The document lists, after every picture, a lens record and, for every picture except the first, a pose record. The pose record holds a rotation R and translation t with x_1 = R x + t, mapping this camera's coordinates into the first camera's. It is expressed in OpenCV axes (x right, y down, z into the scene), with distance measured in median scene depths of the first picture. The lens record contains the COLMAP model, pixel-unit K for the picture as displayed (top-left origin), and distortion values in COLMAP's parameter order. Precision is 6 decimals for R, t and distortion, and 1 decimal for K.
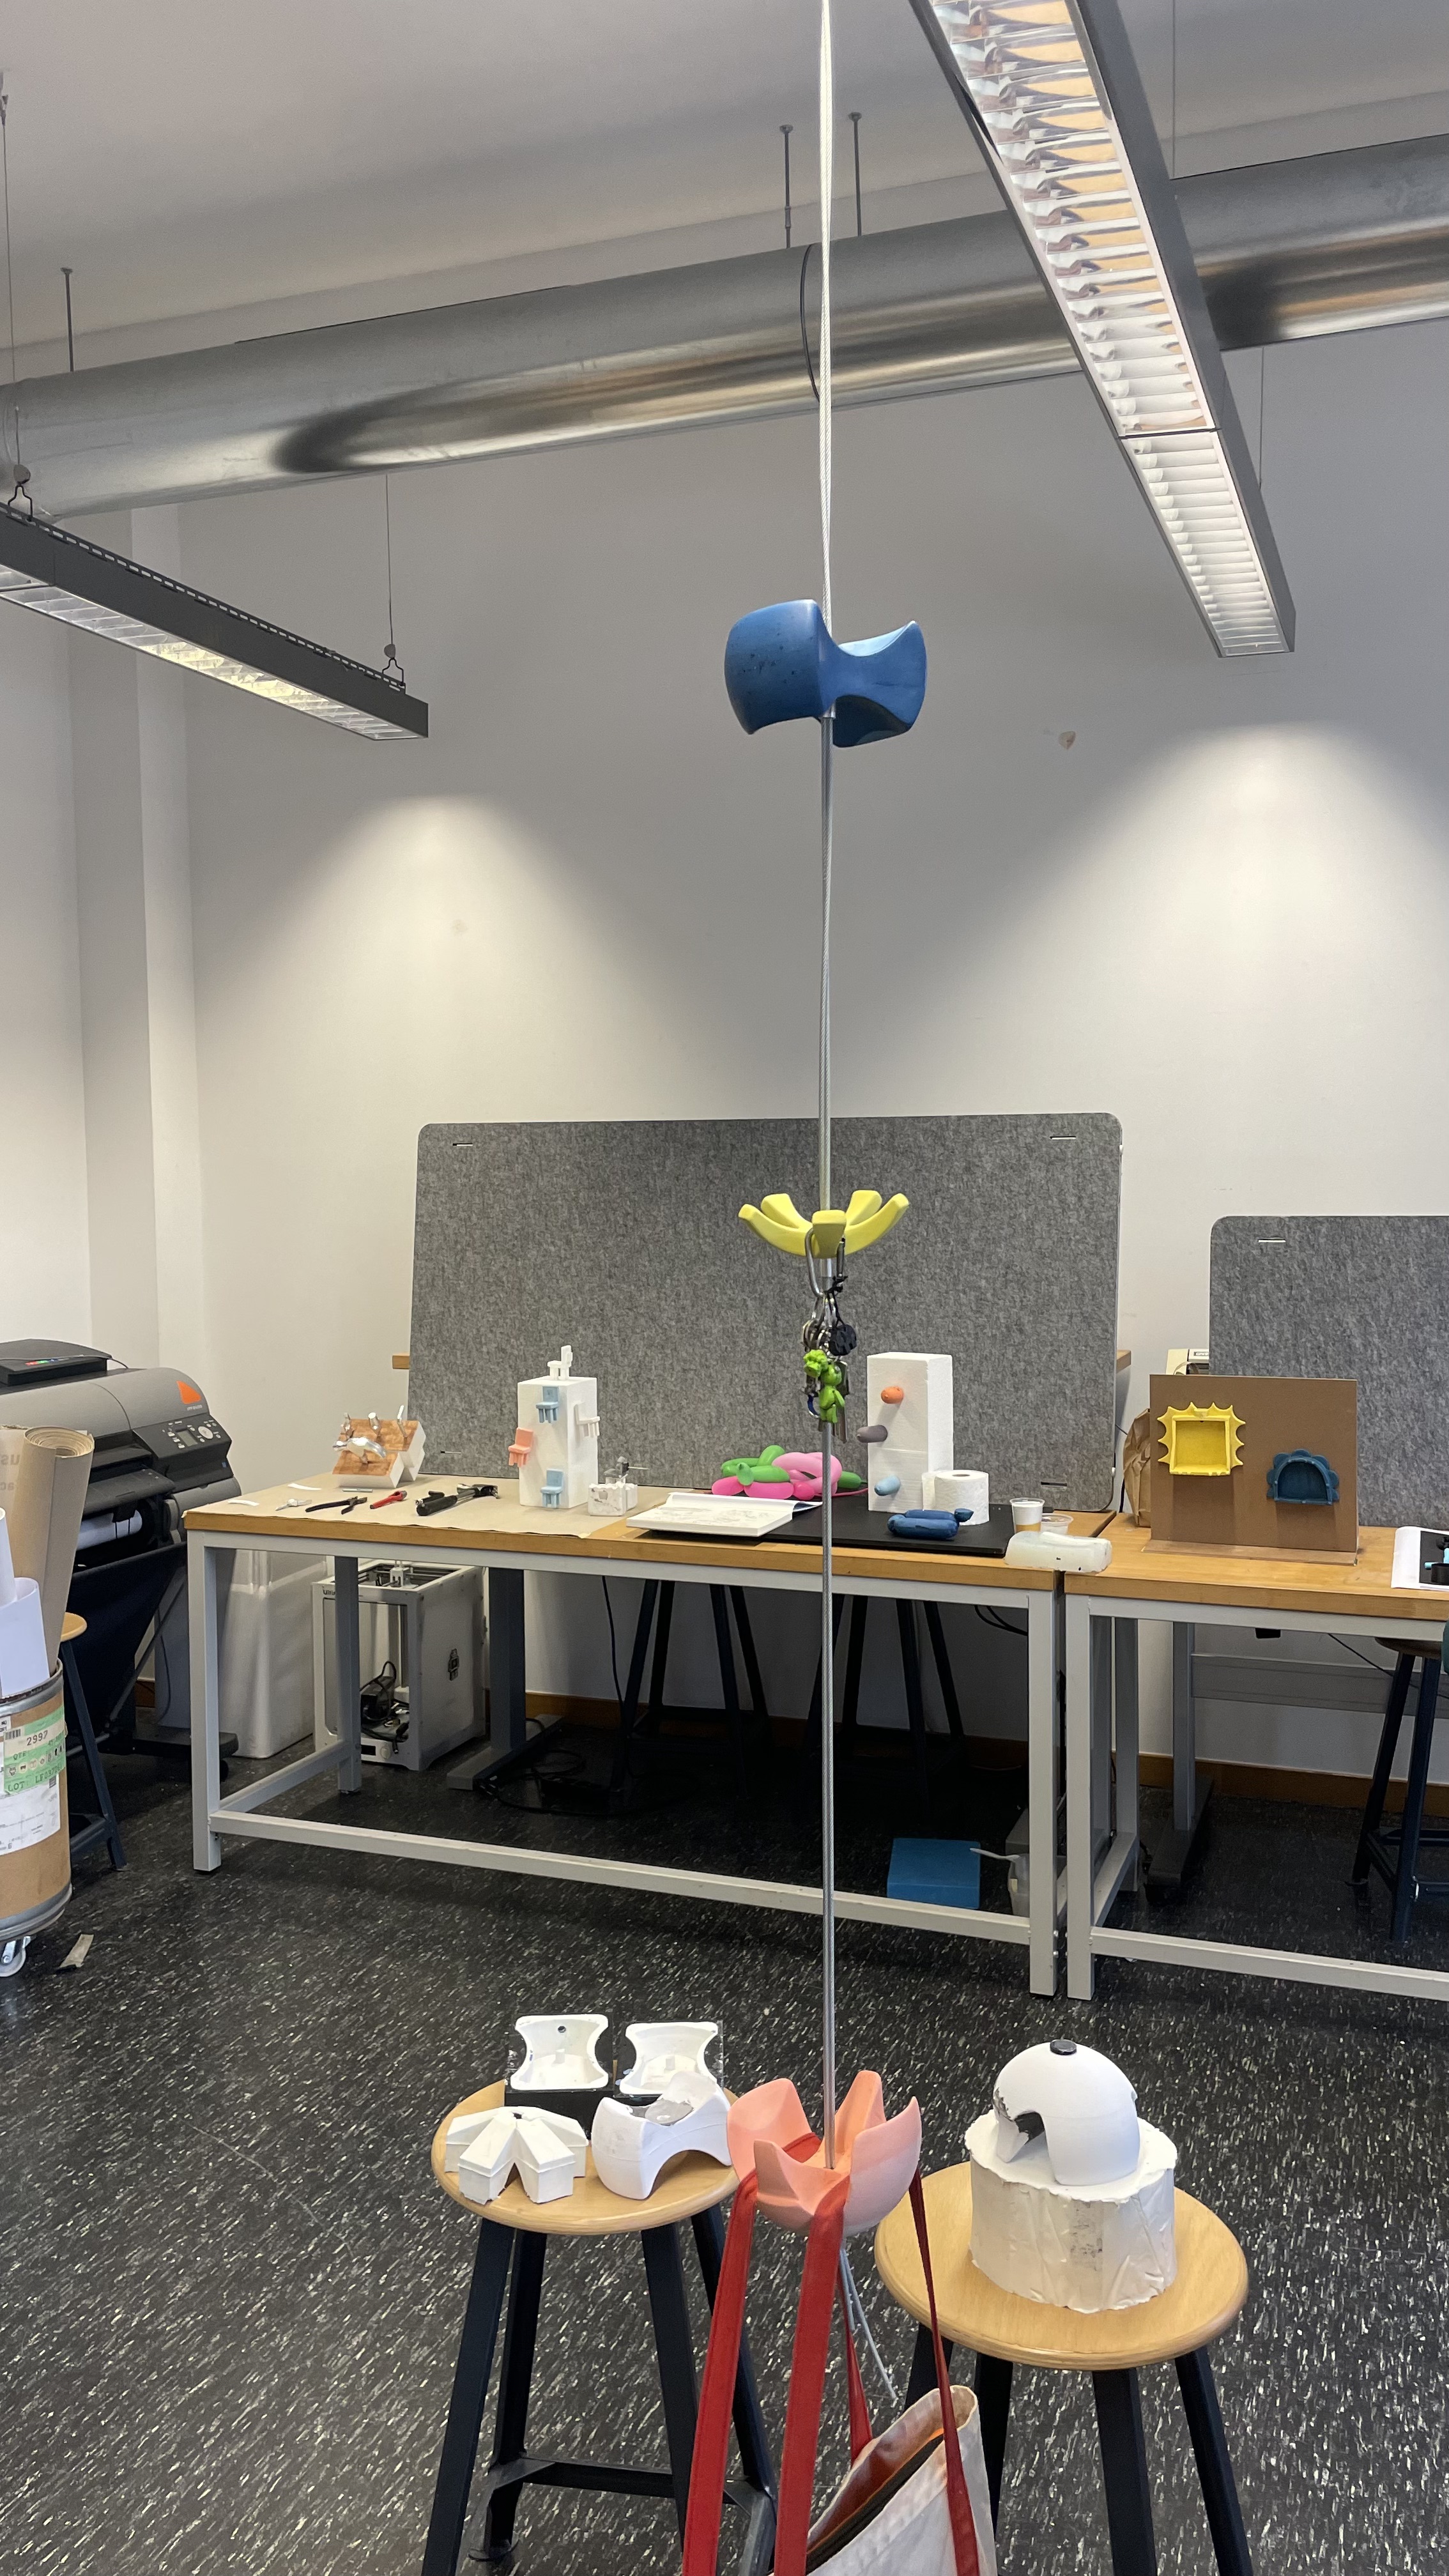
lens RADIAL K [[1984.6, 0, 724.5], [0, 1984.6, 1288.0], [0, 0, 1]] dist [0.078004, -0.115587]
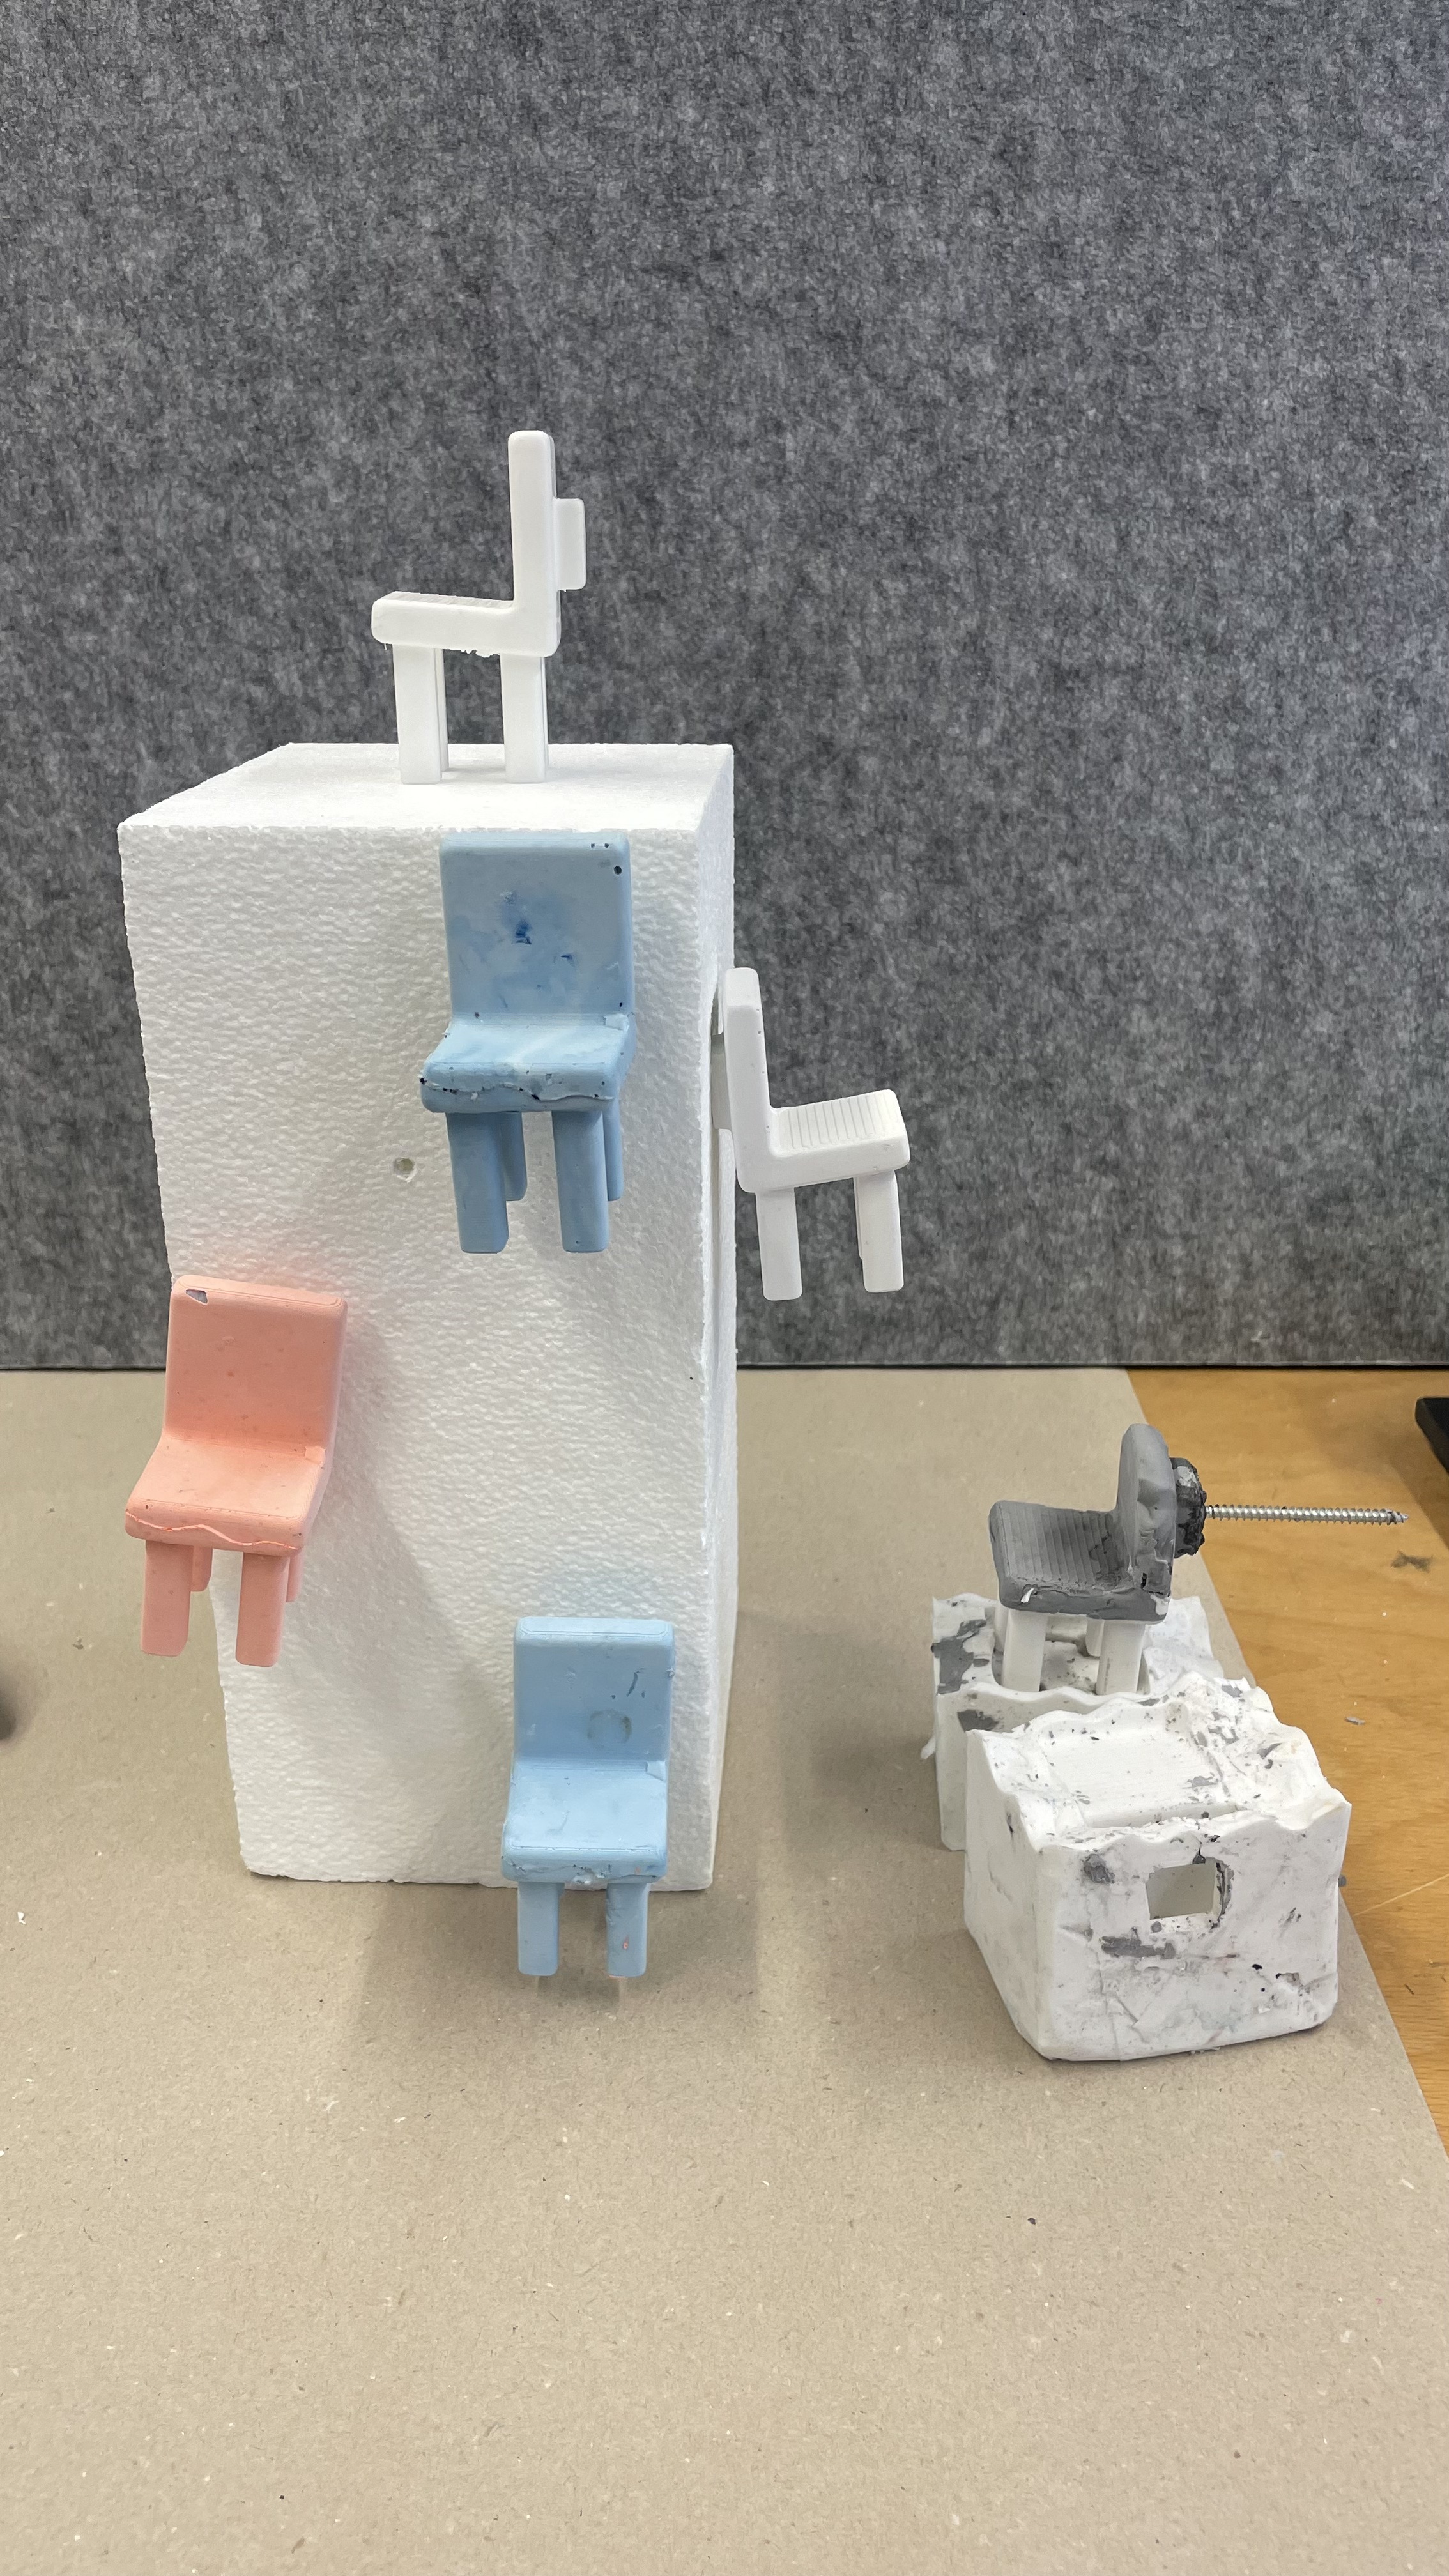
lens RADIAL K [[1984.6, 0, 724.5], [0, 1984.6, 1288.0], [0, 0, 1]] dist [0.078004, -0.115587]
pose [[0.941120, -0.125637, 0.313860, -0.105604], [0.025166, 0.951841, 0.305558, 0.039037], [-0.337135, -0.279668, 0.898958, 0.865185]]
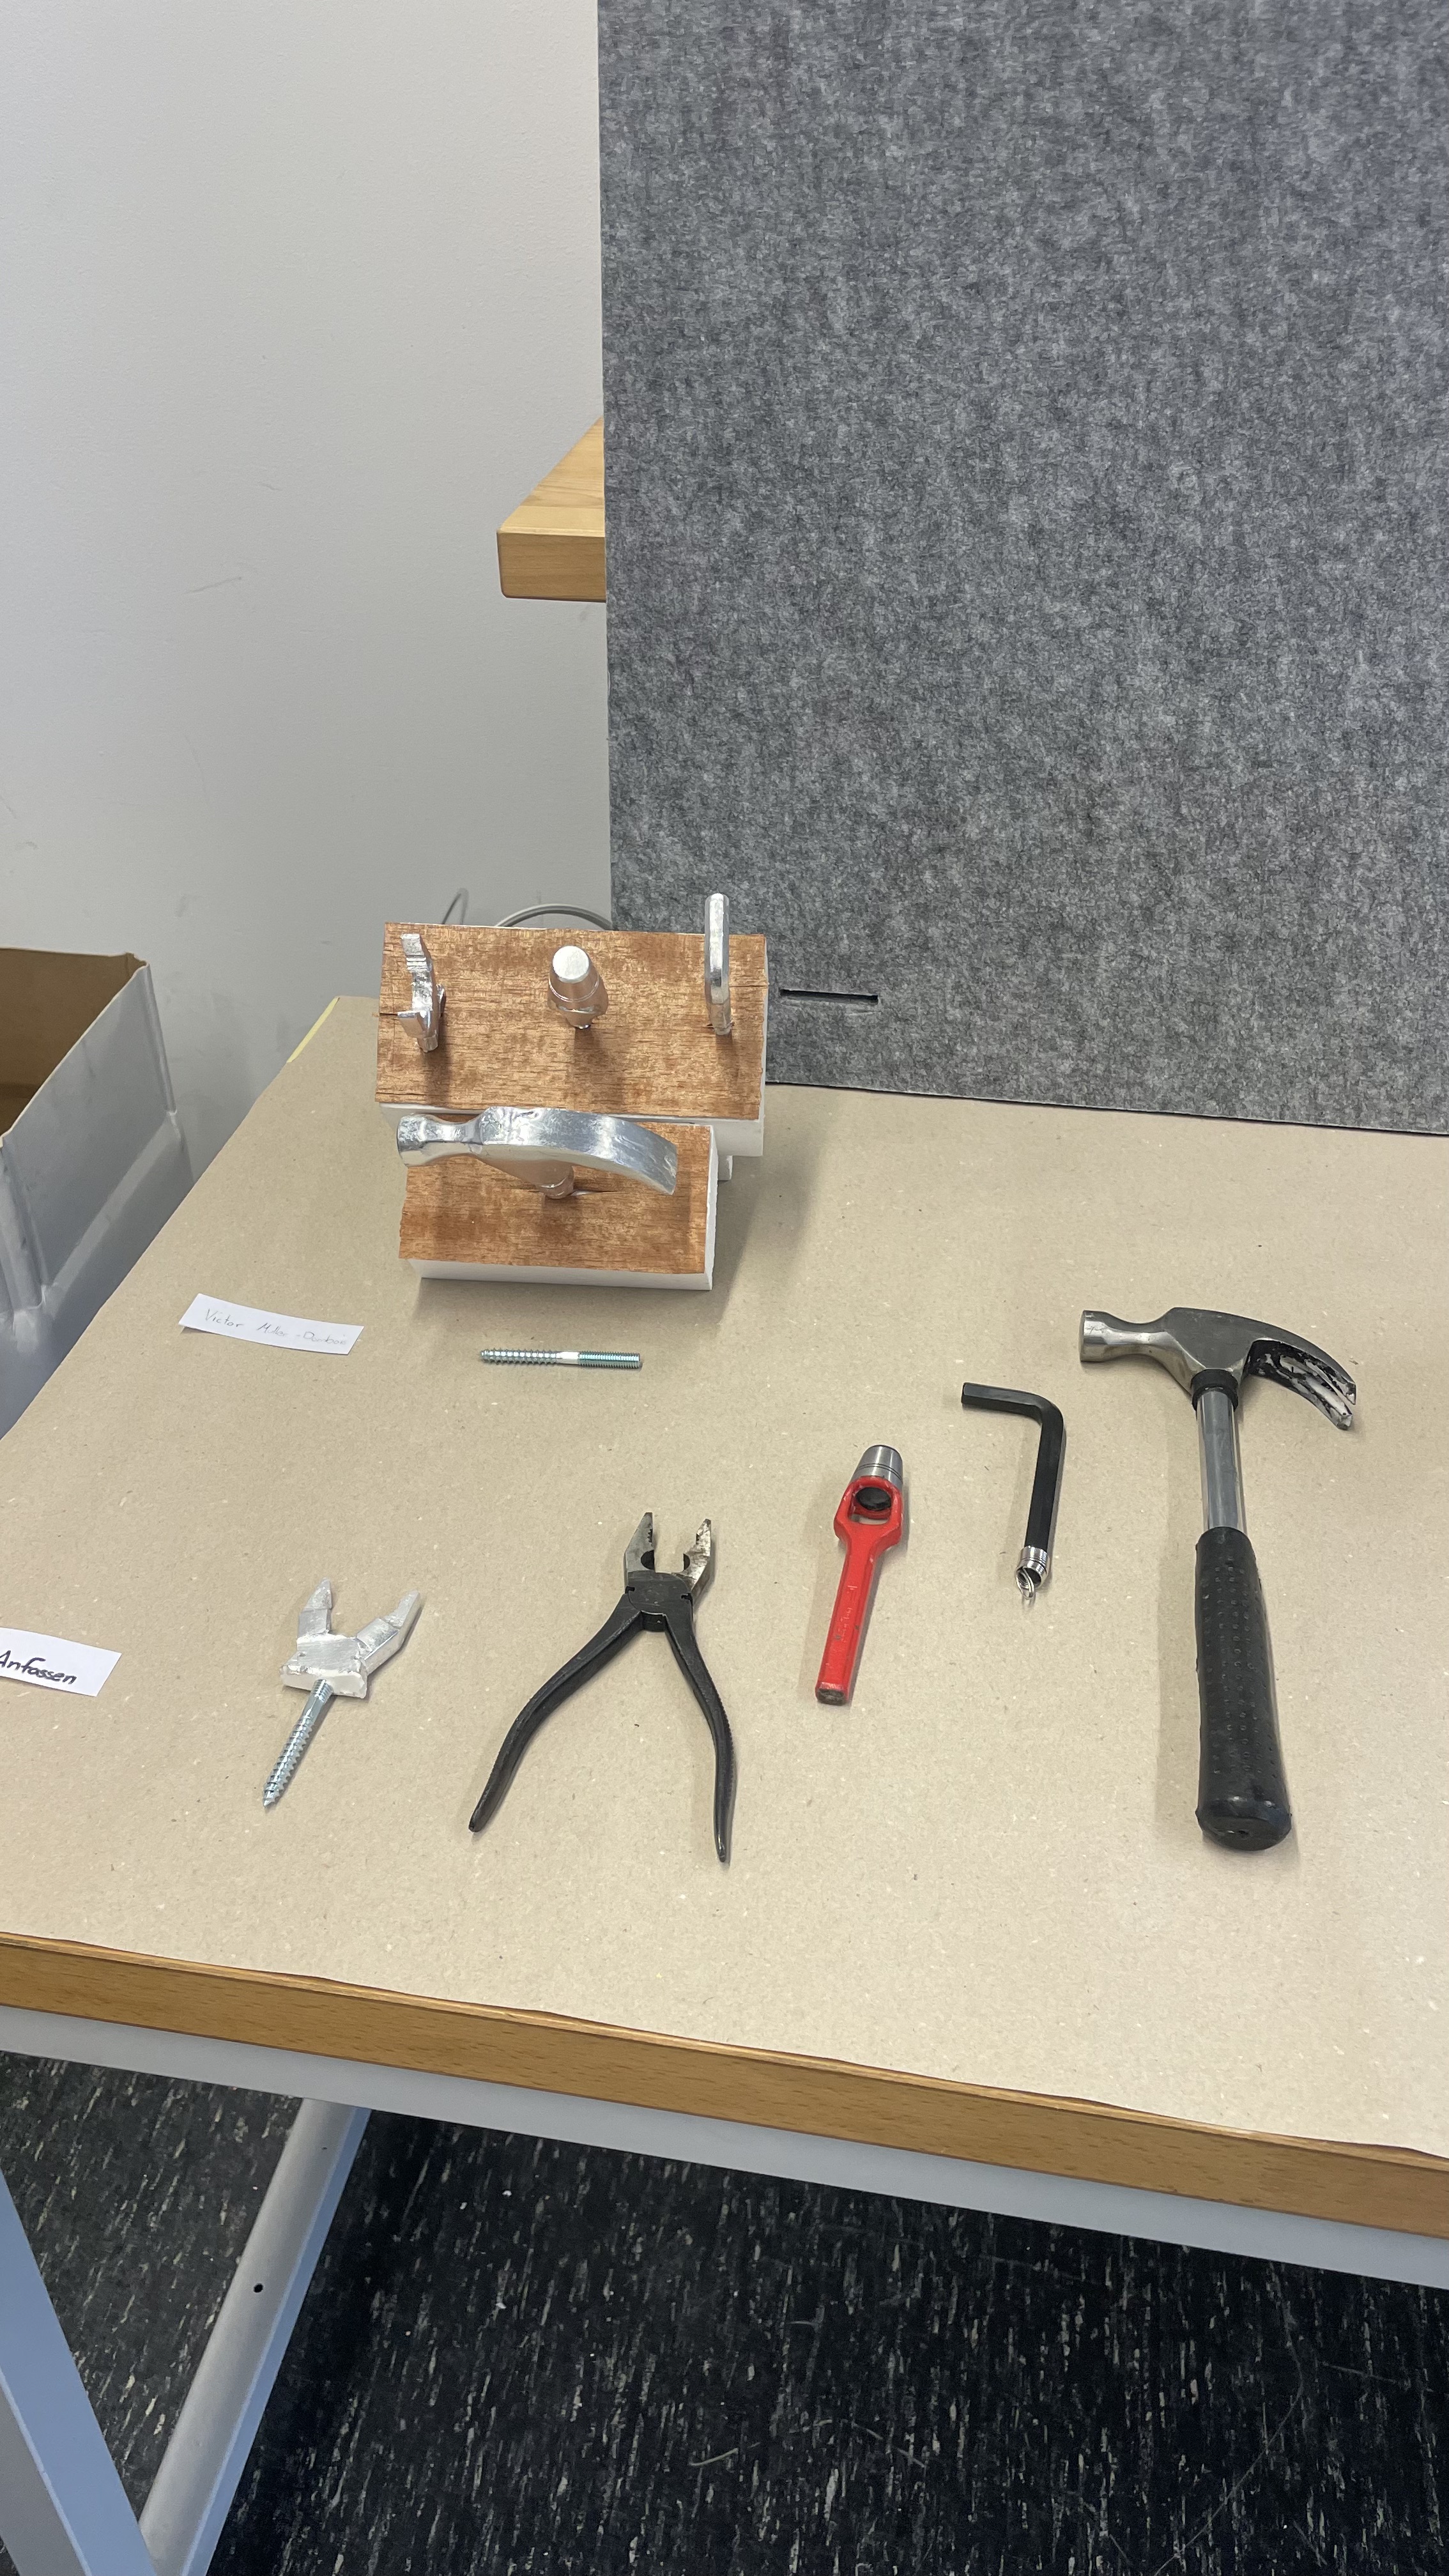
lens RADIAL K [[1984.6, 0, 724.5], [0, 1984.6, 1288.0], [0, 0, 1]] dist [0.078004, -0.115587]
pose [[0.980975, -0.108940, 0.160685, -0.202191], [0.007881, 0.849369, 0.527740, -0.010413], [-0.193973, -0.516433, 0.834069, 0.845164]]
